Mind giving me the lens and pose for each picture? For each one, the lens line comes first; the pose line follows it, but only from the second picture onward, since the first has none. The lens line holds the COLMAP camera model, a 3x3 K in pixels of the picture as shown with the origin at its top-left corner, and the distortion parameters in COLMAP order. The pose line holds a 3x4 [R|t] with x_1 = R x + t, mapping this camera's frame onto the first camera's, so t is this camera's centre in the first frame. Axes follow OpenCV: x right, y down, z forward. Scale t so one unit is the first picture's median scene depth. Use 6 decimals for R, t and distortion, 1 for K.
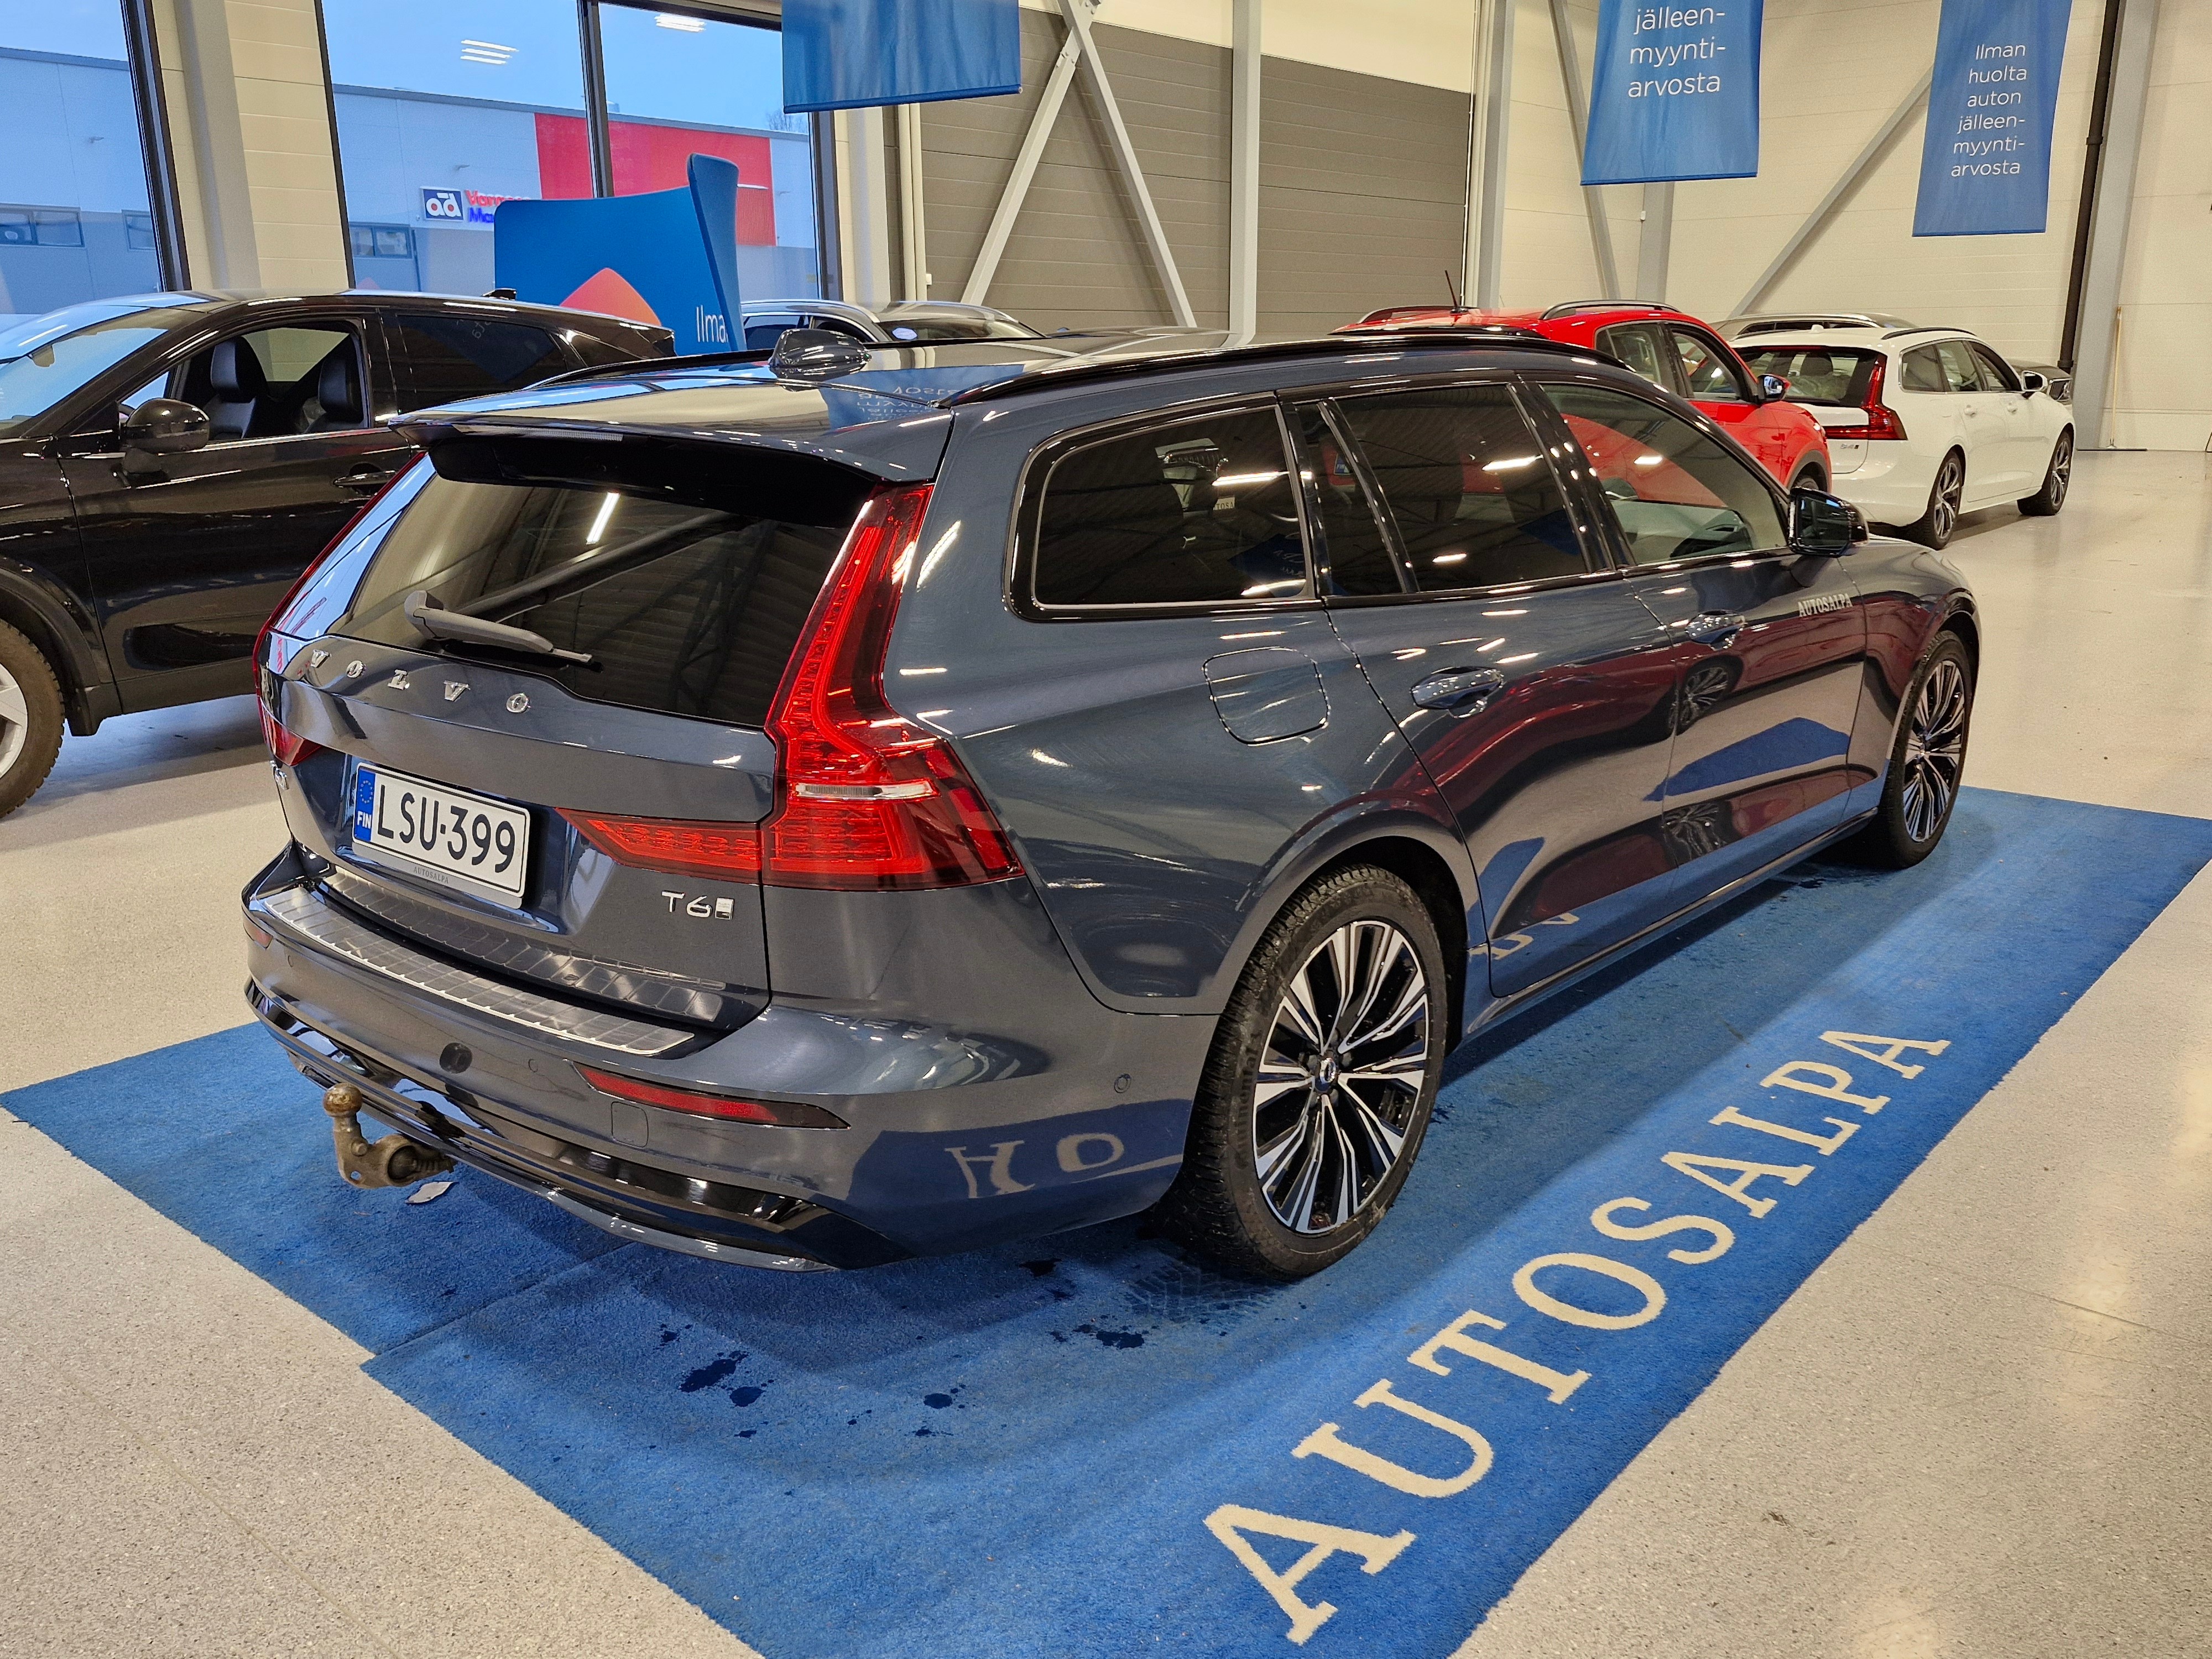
lens RADIAL K [[1786.1, 0, 1200.5], [0, 1786.1, 784.7], [0, 0, 1]] dist [0.084173, -0.109681]
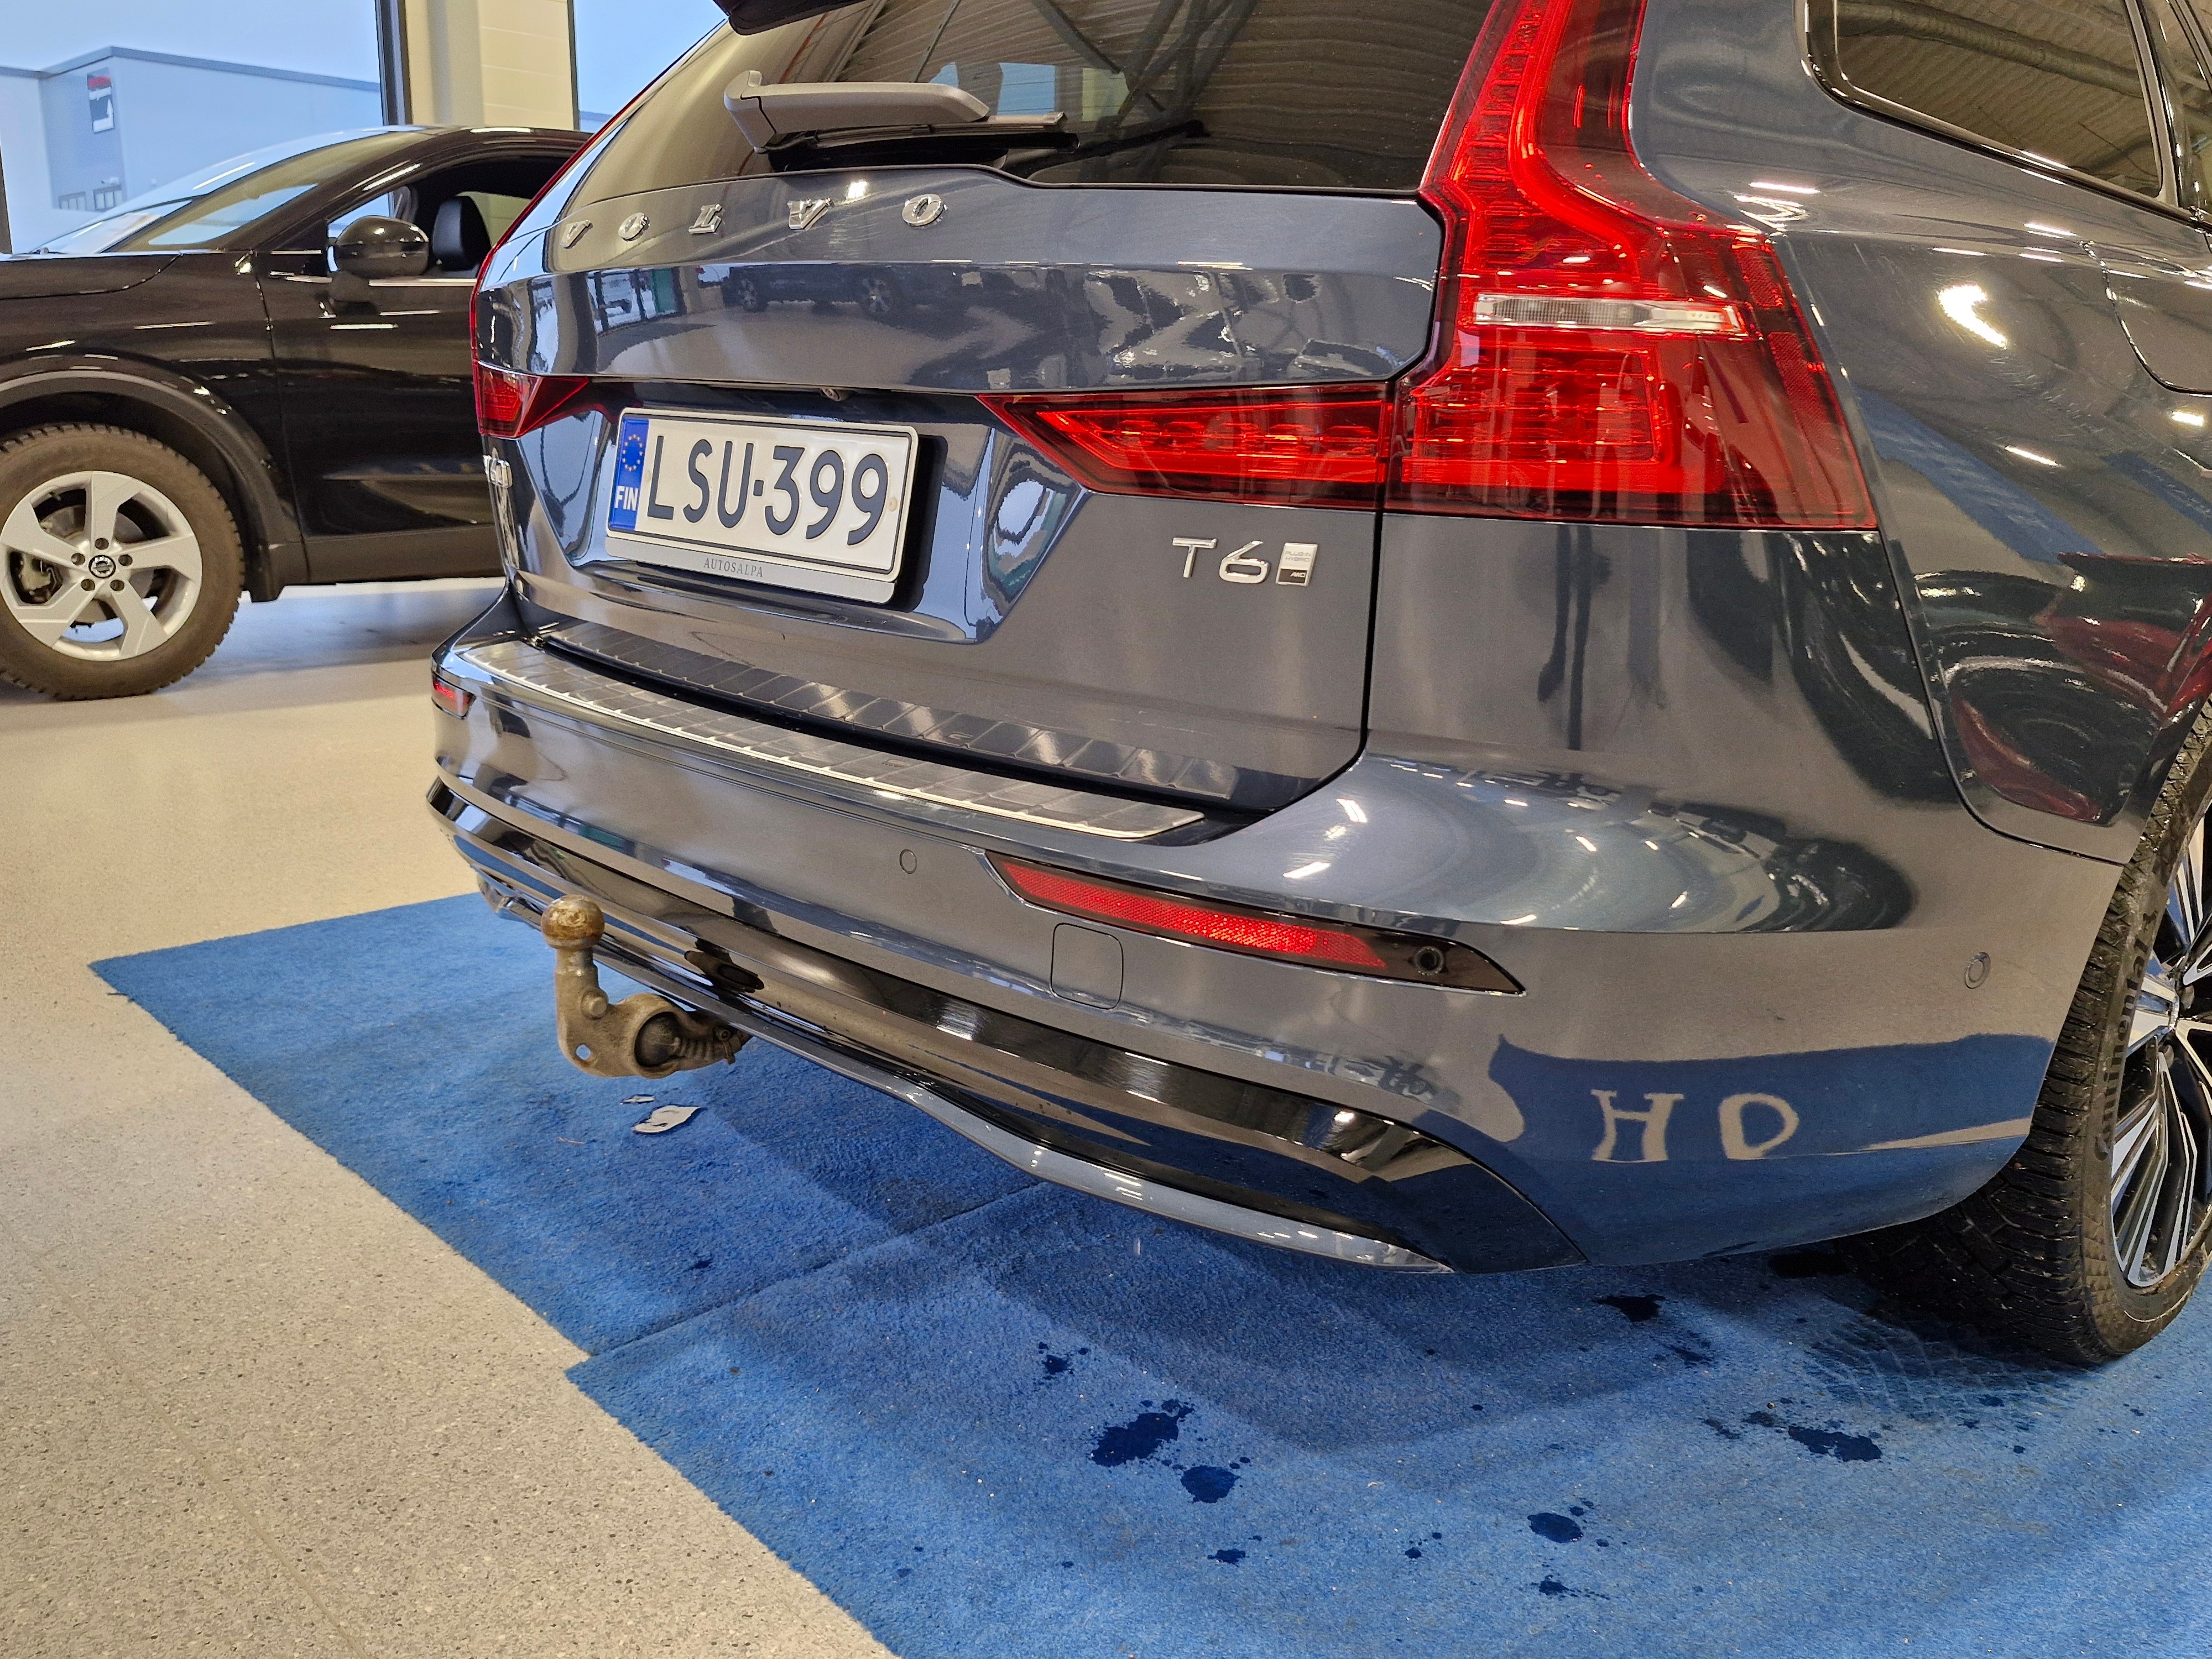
lens RADIAL K [[1605.4, 0, 1106.0], [0, 1605.4, 829.5], [0, 0, 1]] dist [0.109365, -0.152395]
pose [[0.994257, 0.051599, -0.093755, -0.236989], [-0.054985, 0.997912, -0.033898, 0.144772], [0.091810, 0.038858, 0.995018, 0.456426]]
